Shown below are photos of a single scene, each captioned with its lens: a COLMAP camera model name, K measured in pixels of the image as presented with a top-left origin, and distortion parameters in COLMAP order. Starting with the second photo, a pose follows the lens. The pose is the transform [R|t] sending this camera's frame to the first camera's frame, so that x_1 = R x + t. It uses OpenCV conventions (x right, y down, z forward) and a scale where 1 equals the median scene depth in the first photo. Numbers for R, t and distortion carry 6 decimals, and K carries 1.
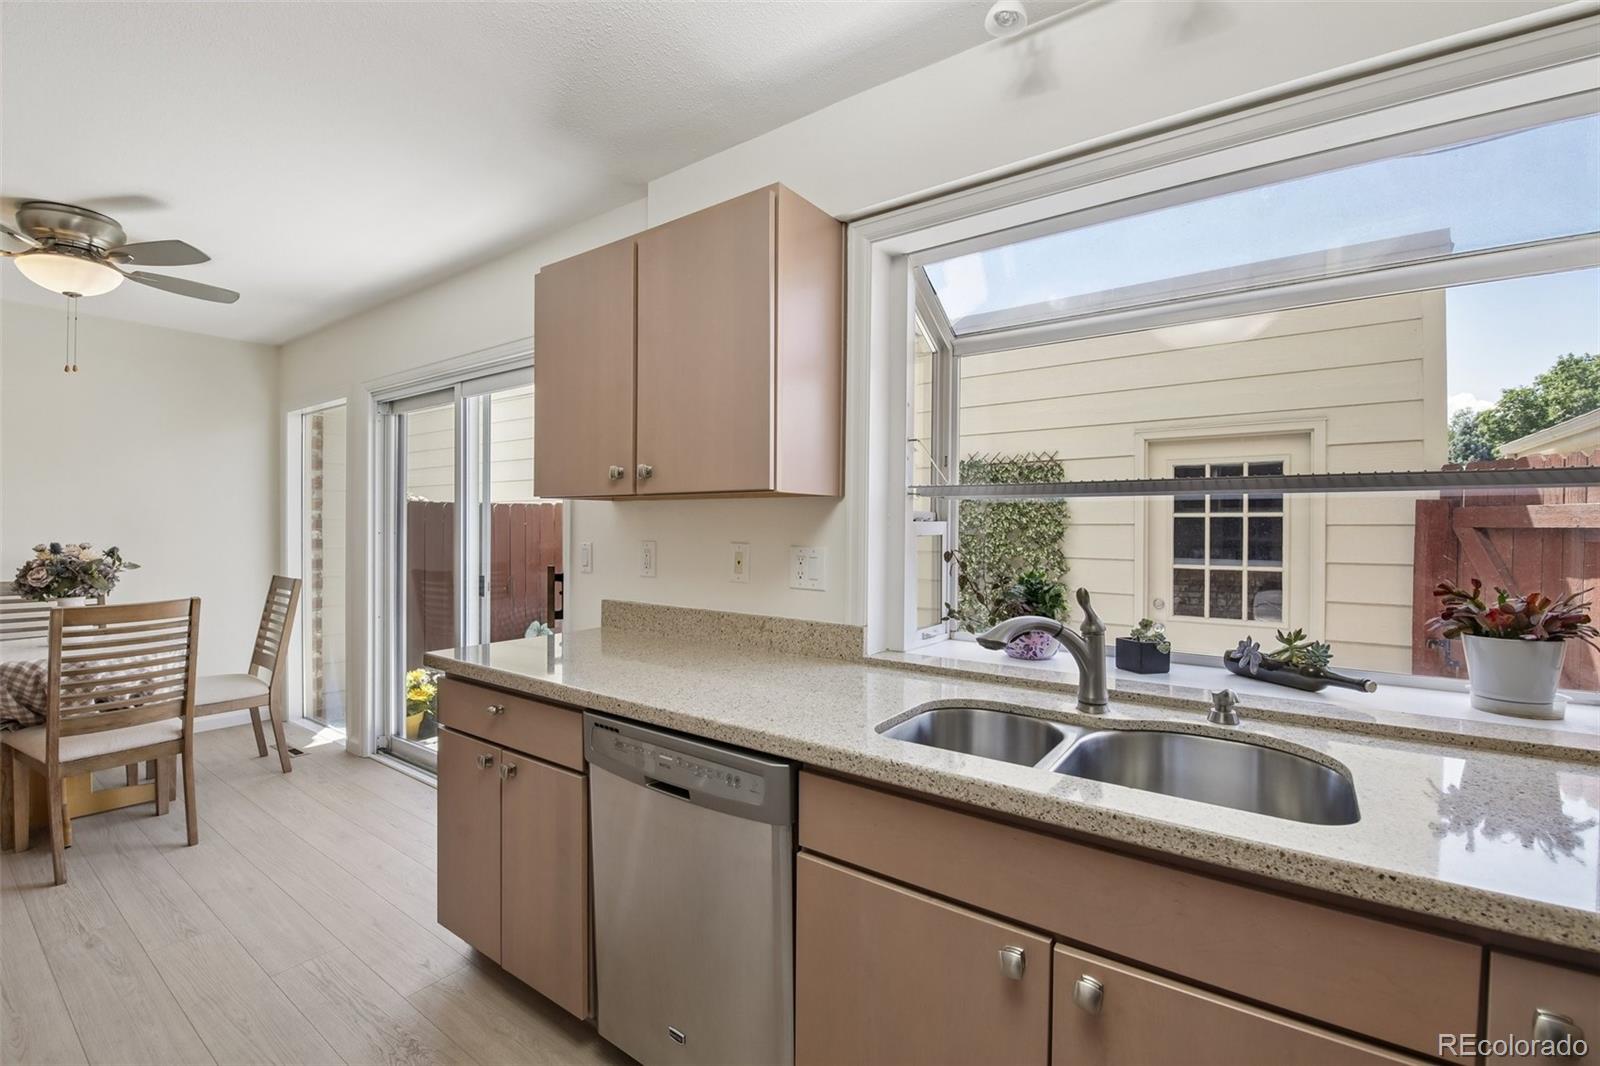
lens RADIAL K [[689.5, 0, 800.4], [0, 689.5, 529.1], [0, 0, 1]] dist [-0.007995, -0.004219]
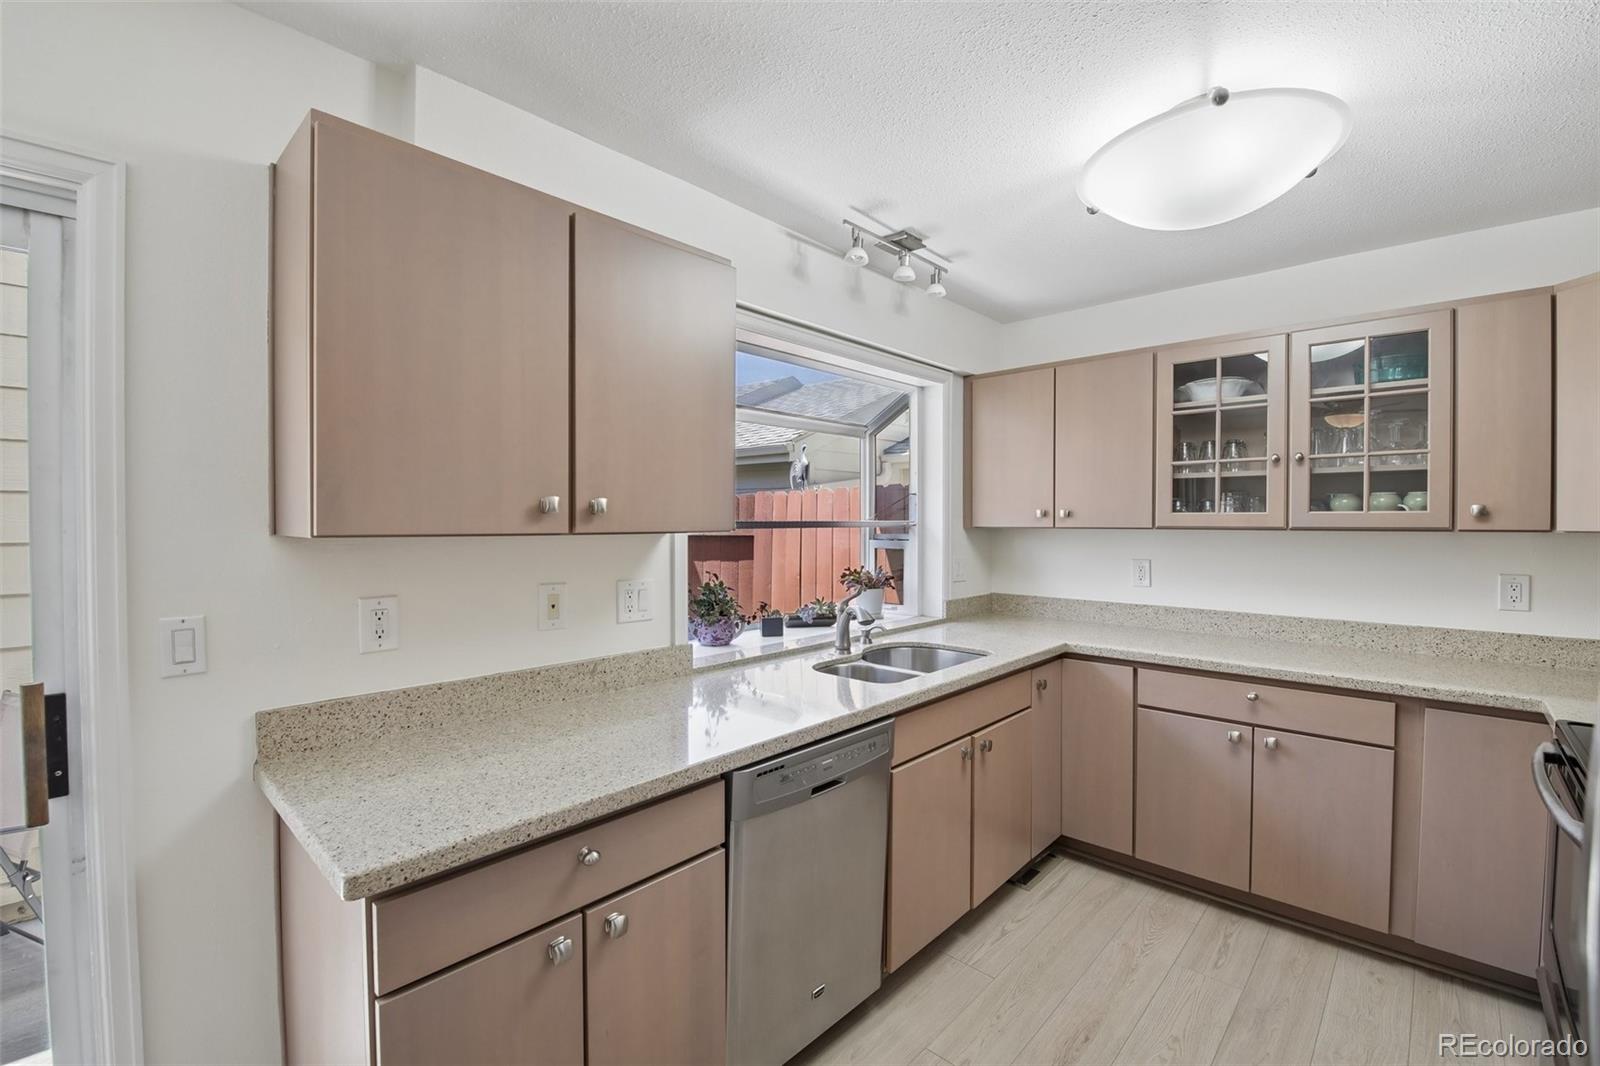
lens RADIAL K [[689.5, 0, 790.4], [0, 689.5, 532.2], [0, 0, 1]] dist [-0.007995, -0.004219]
pose [[0.123663, -0.021271, 0.992096, -0.942093], [0.005867, 0.999768, 0.020704, -0.062713], [-0.992307, 0.003261, 0.123759, 0.622088]]
